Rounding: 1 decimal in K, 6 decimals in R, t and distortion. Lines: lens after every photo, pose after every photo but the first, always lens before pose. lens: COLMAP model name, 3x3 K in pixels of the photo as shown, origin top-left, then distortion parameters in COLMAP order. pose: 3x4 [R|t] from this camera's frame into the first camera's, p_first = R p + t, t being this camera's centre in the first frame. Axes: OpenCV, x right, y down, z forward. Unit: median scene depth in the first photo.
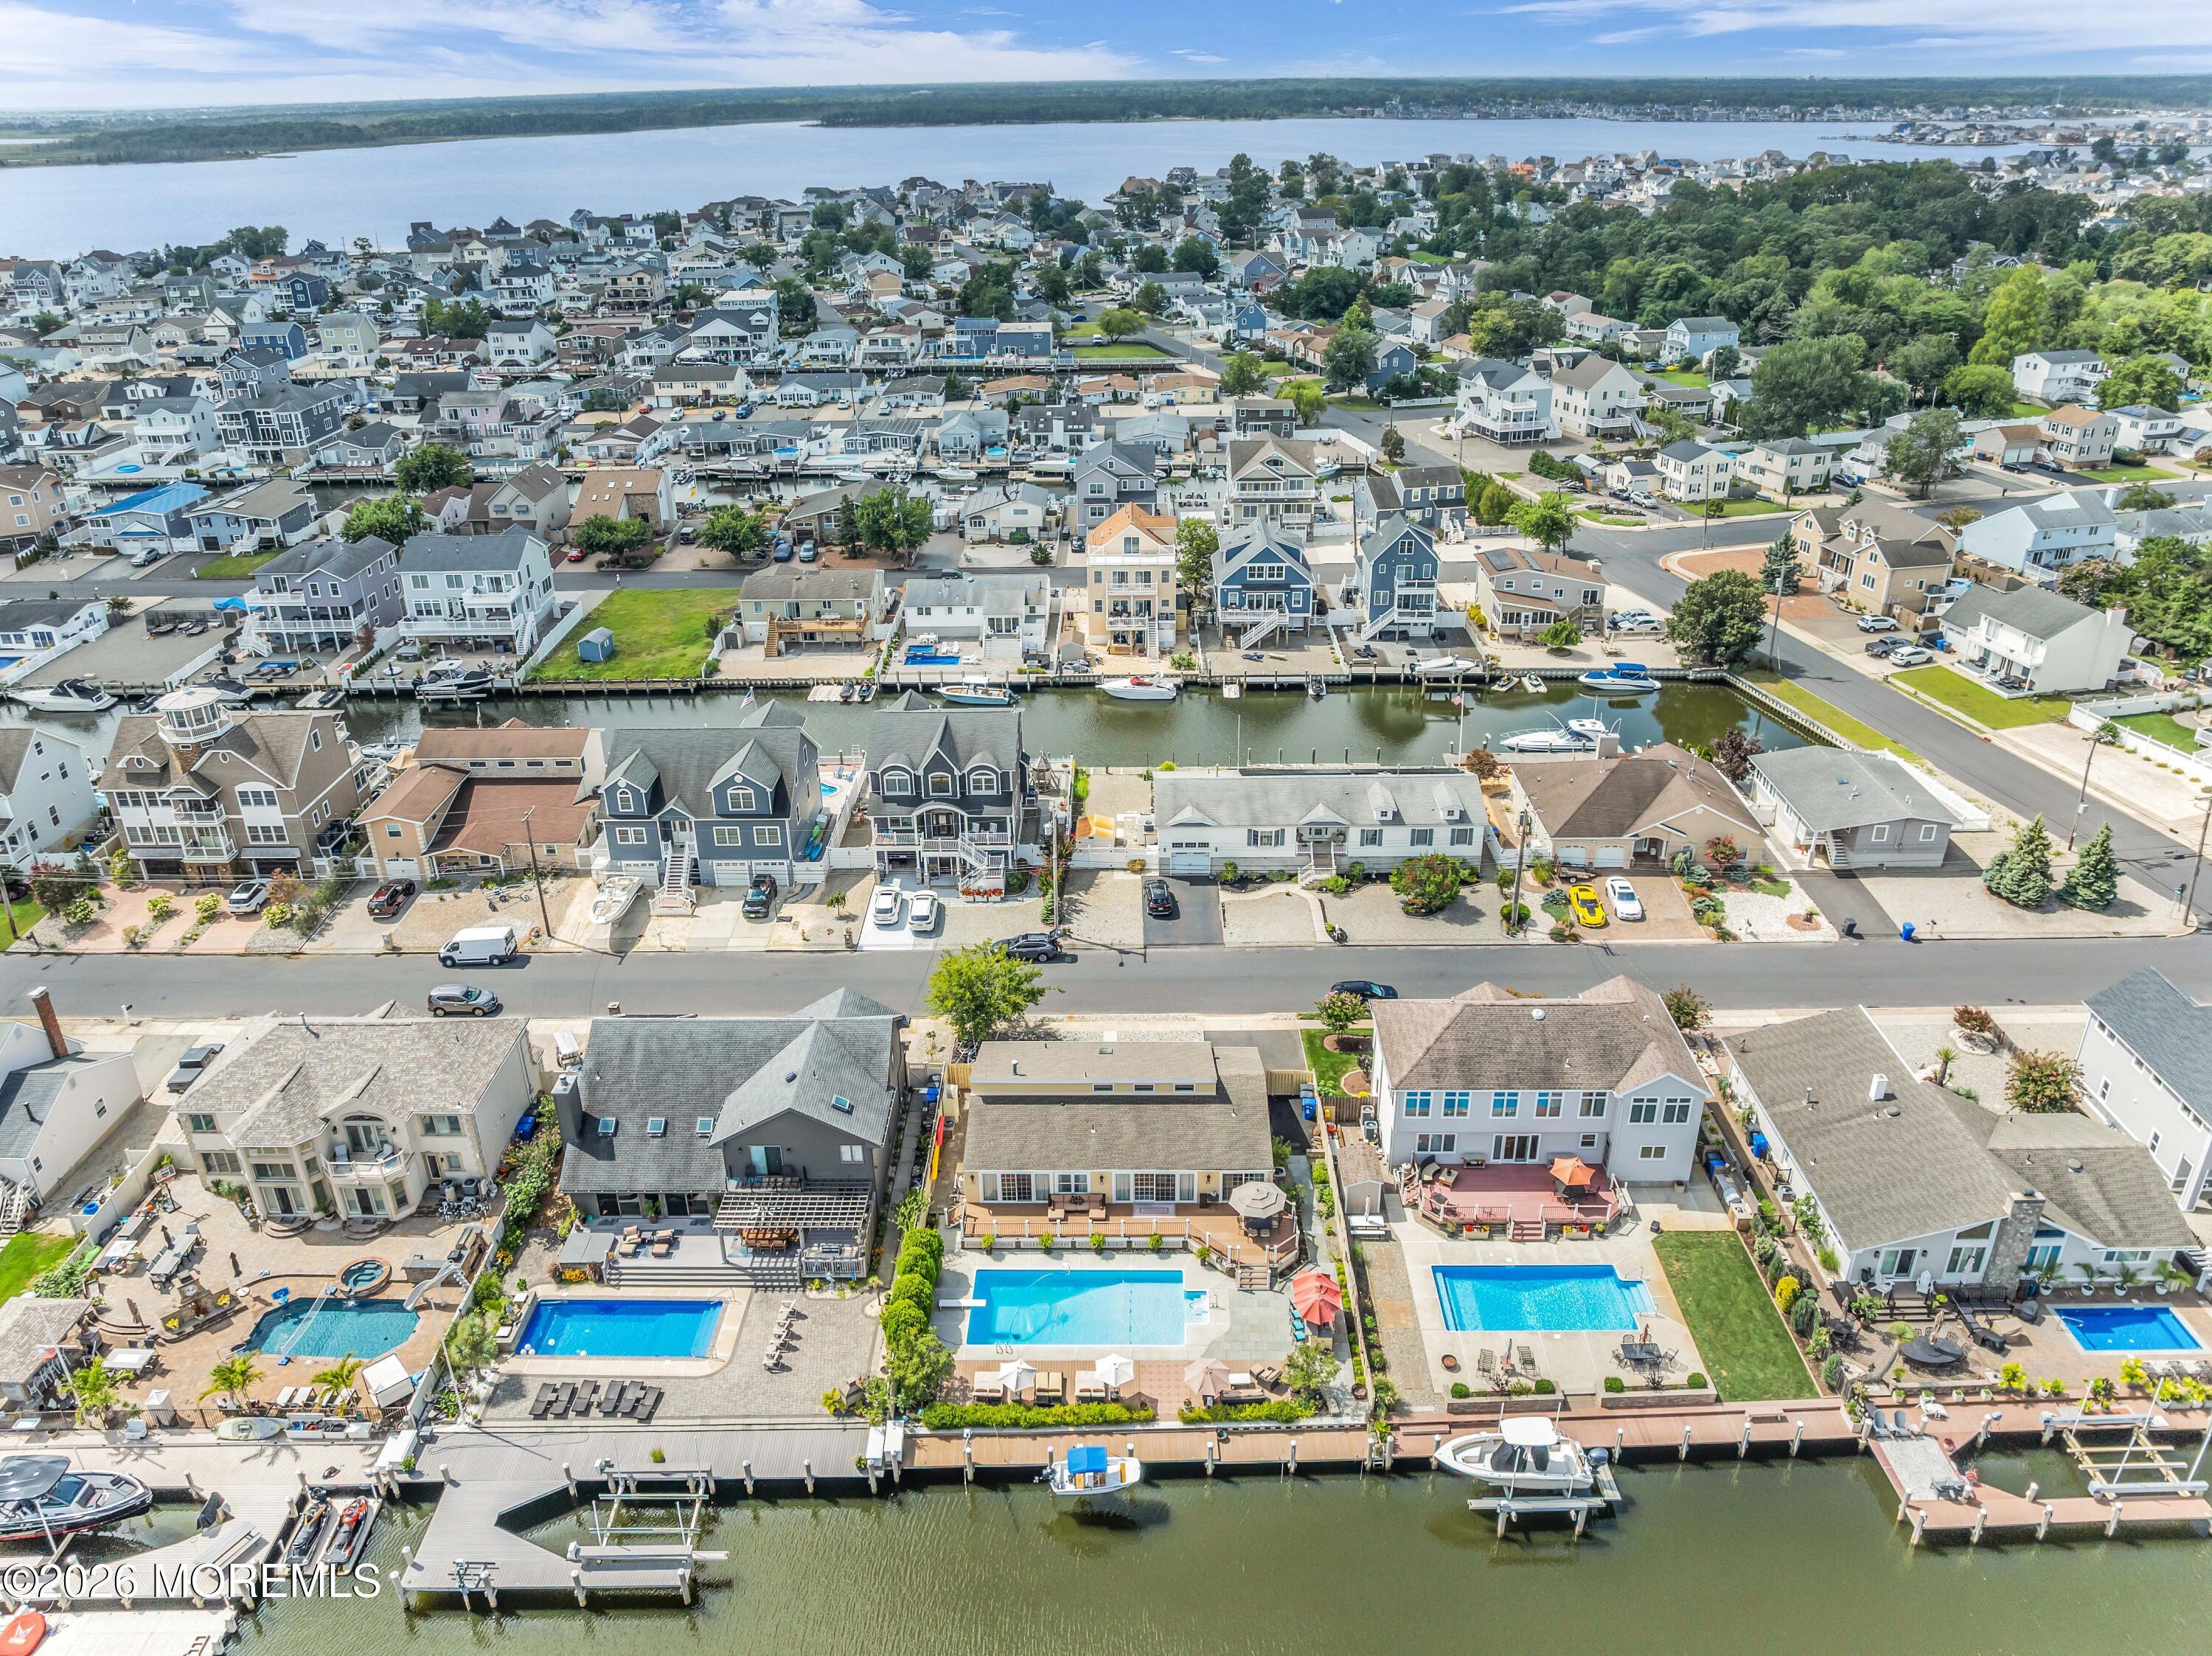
lens RADIAL K [[1573.6, 0, 1095.3], [0, 1573.6, 831.2], [0, 0, 1]] dist [-0.044613, 0.009536]
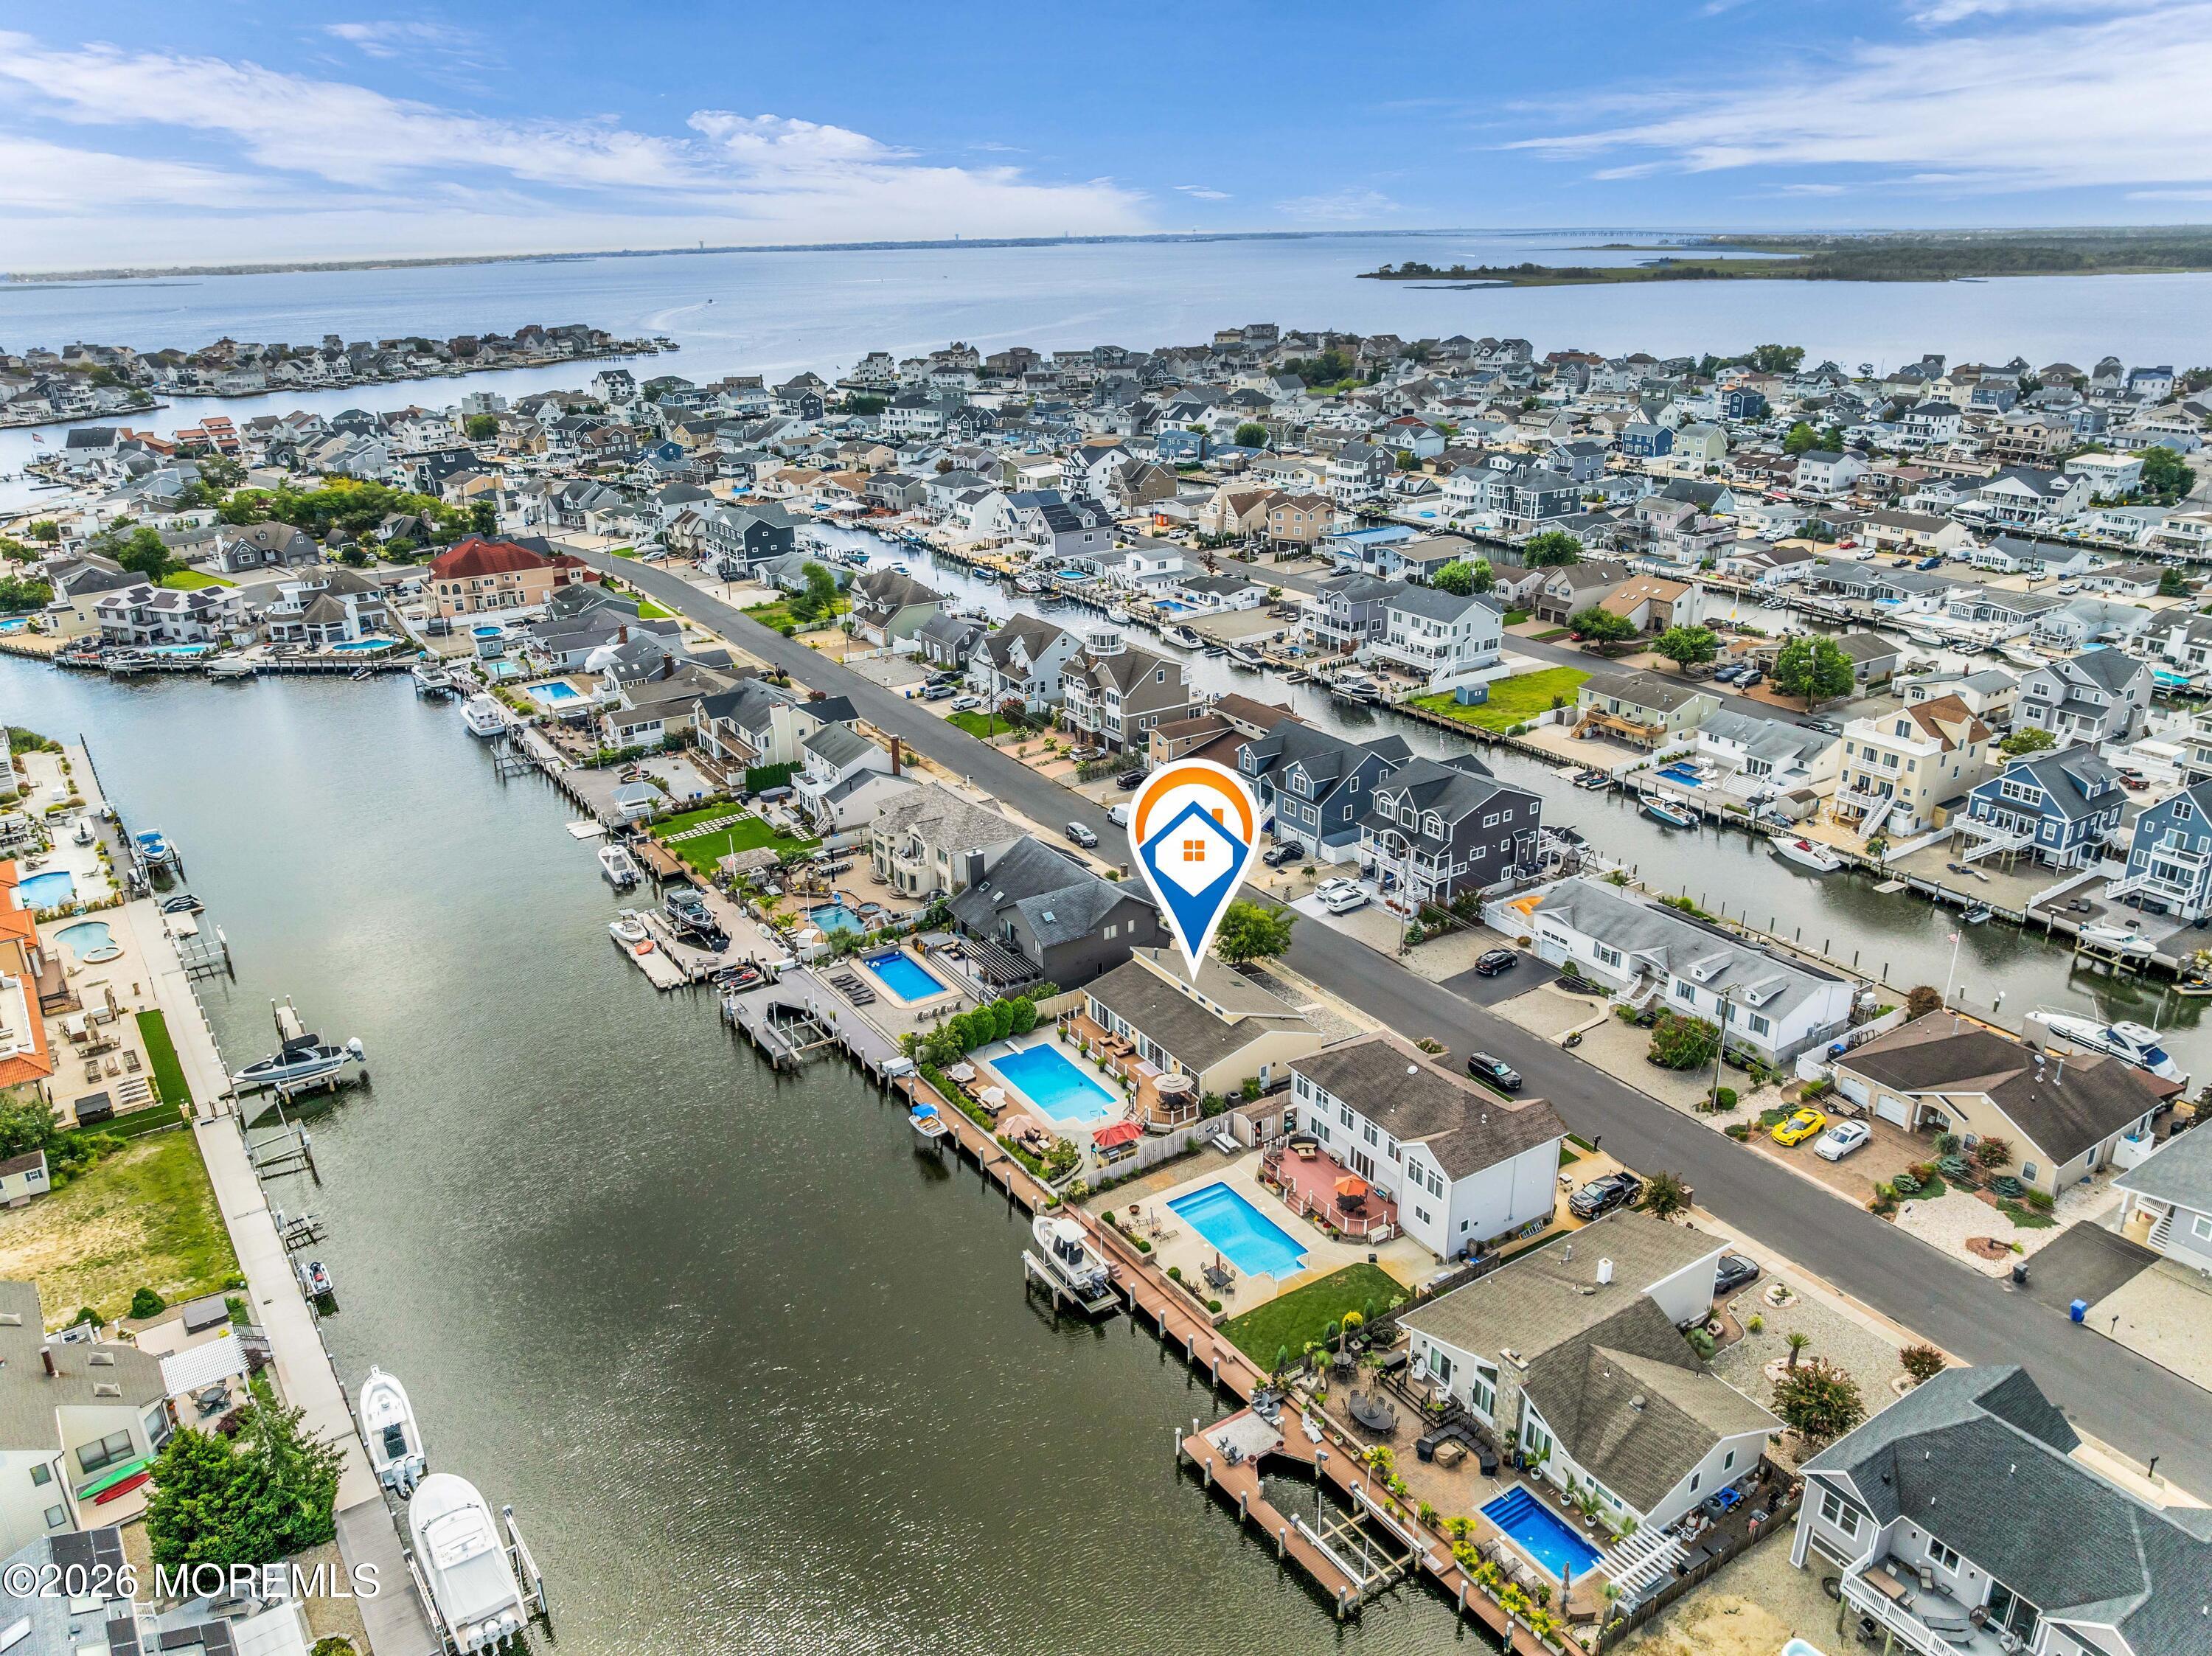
lens RADIAL K [[1573.6, 0, 1094.5], [0, 1573.6, 817.1], [0, 0, 1]] dist [-0.044613, 0.009536]
pose [[0.537488, 0.299528, -0.788283, 1.062142], [-0.355824, 0.928054, 0.110020, -0.110611], [0.764523, 0.221355, 0.605398, 0.044300]]
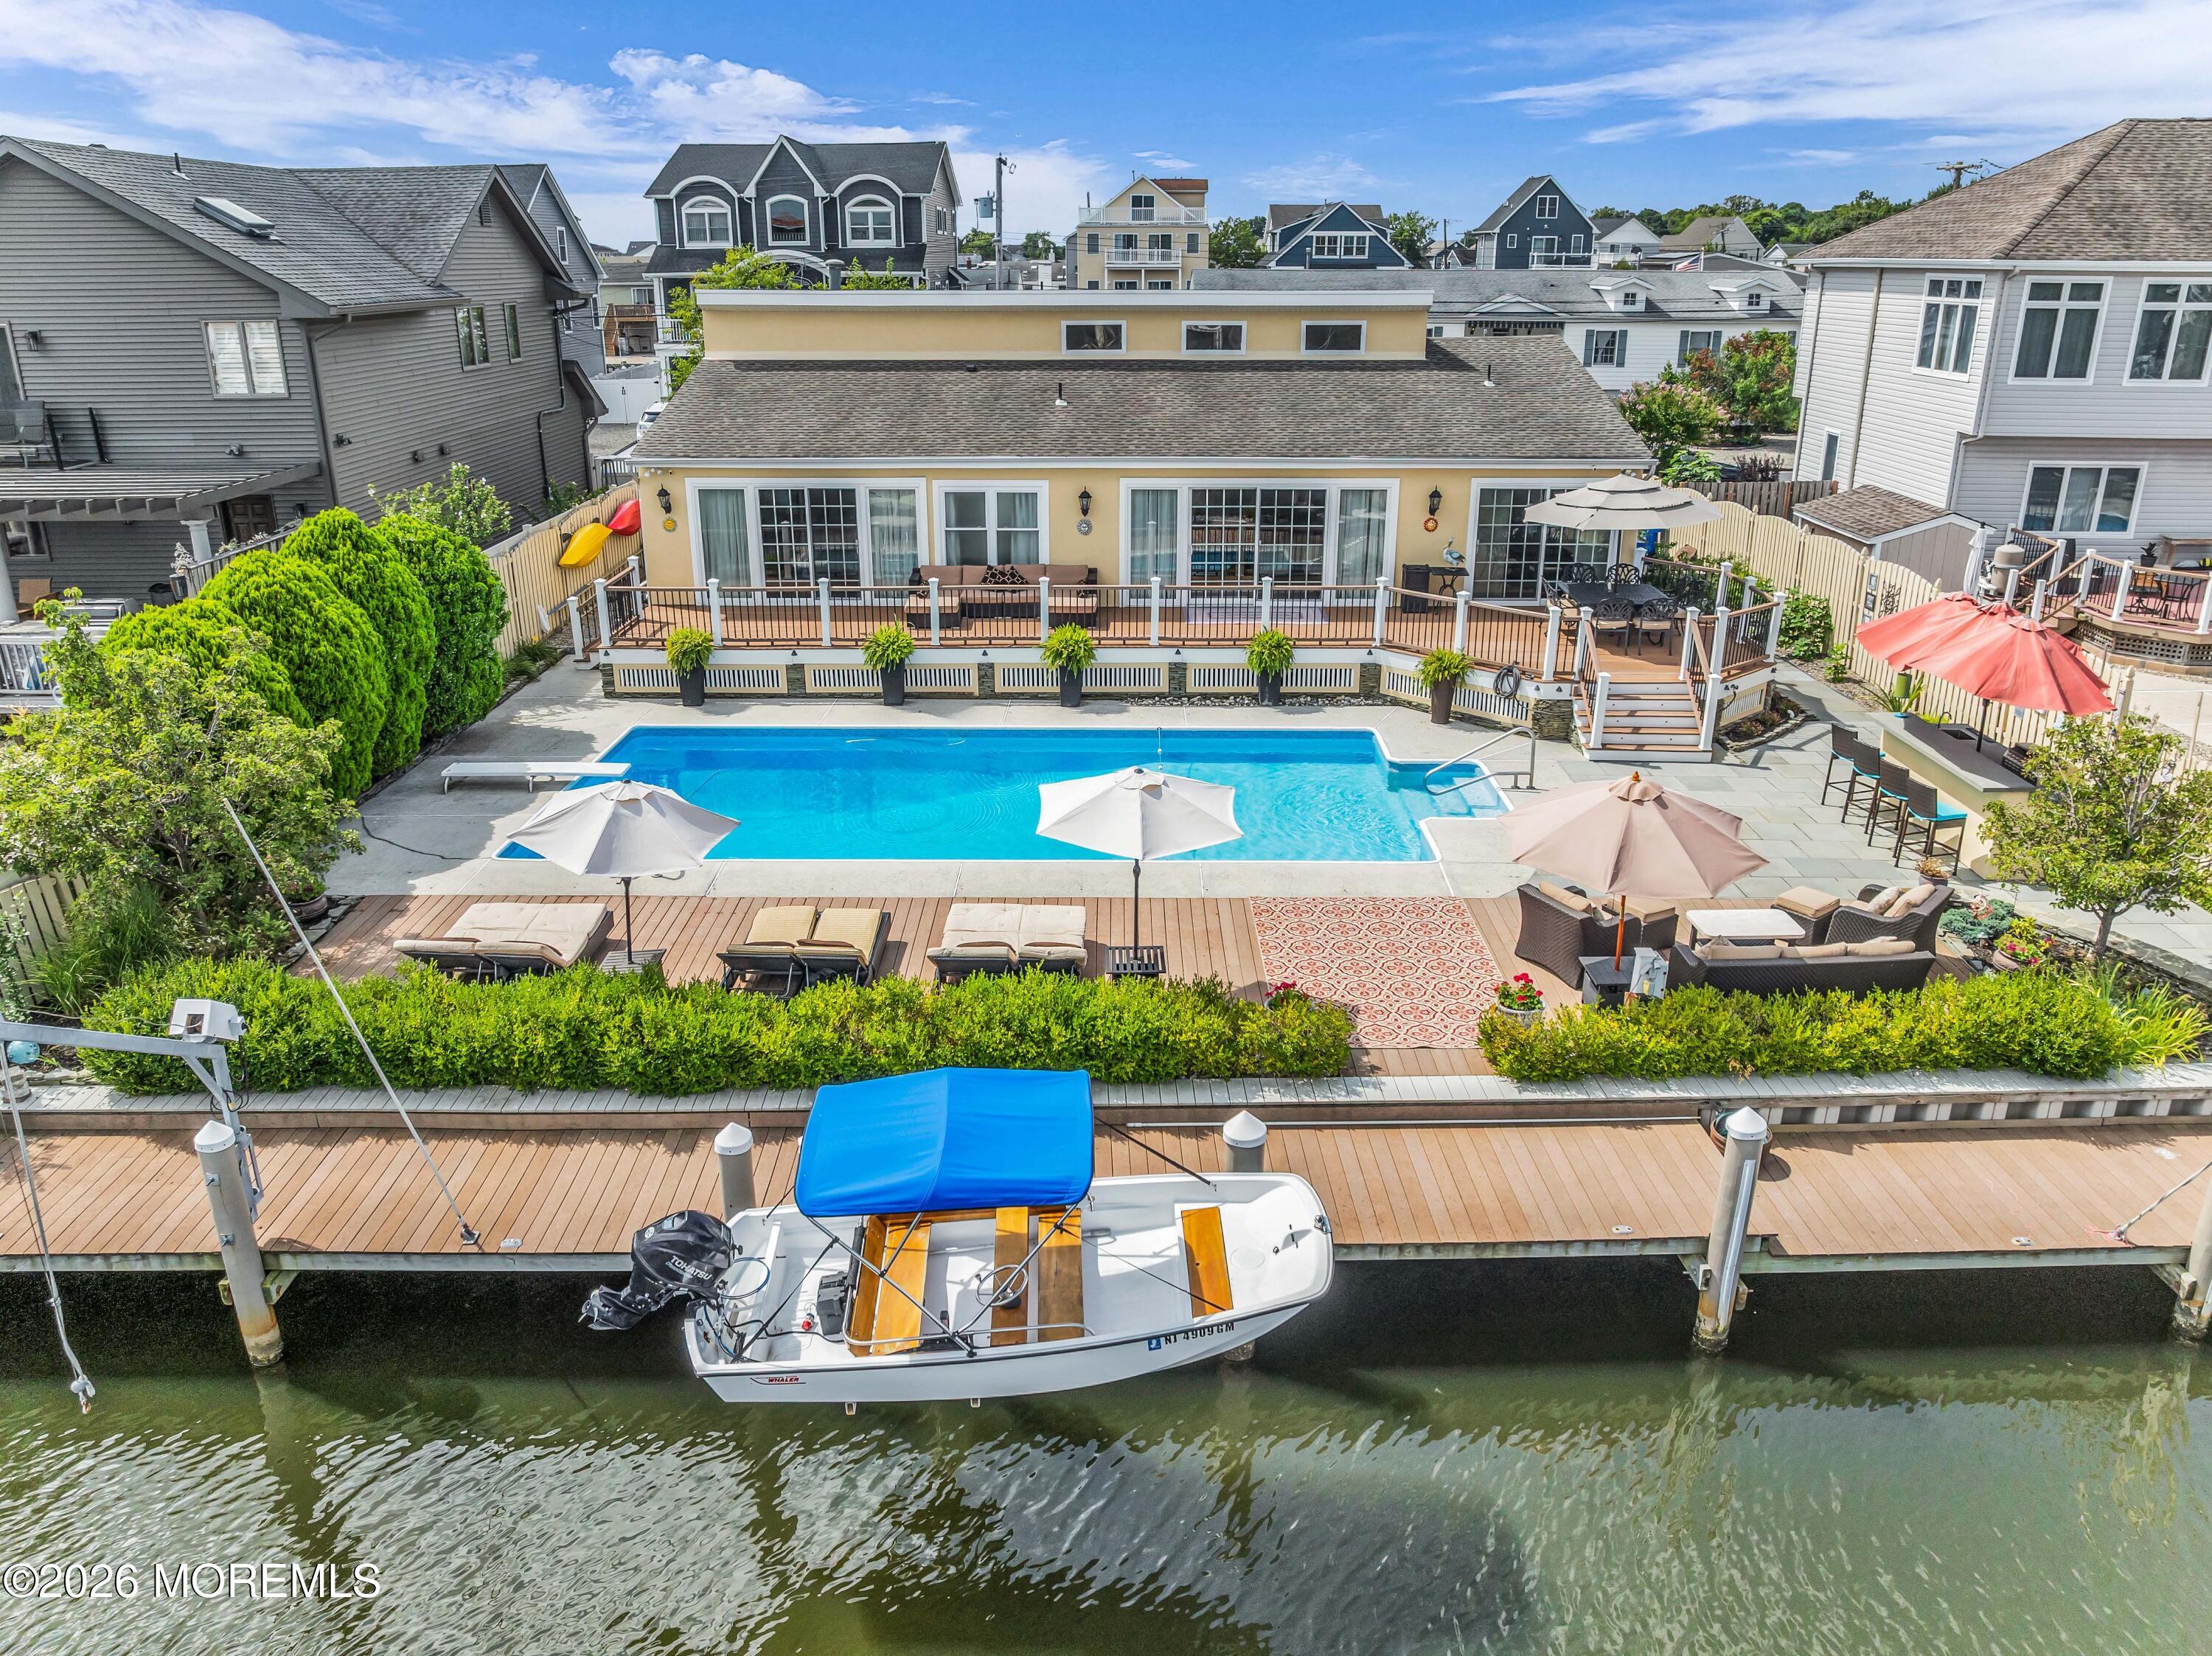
lens RADIAL K [[1573.6, 0, 1095.2], [0, 1573.6, 847.1], [0, 0, 1]] dist [-0.044613, 0.009536]
pose [[0.999954, 0.009060, 0.003238, 0.005529], [-0.008699, 0.995136, -0.098126, 0.314747], [-0.004112, 0.098093, 0.995169, 0.693518]]
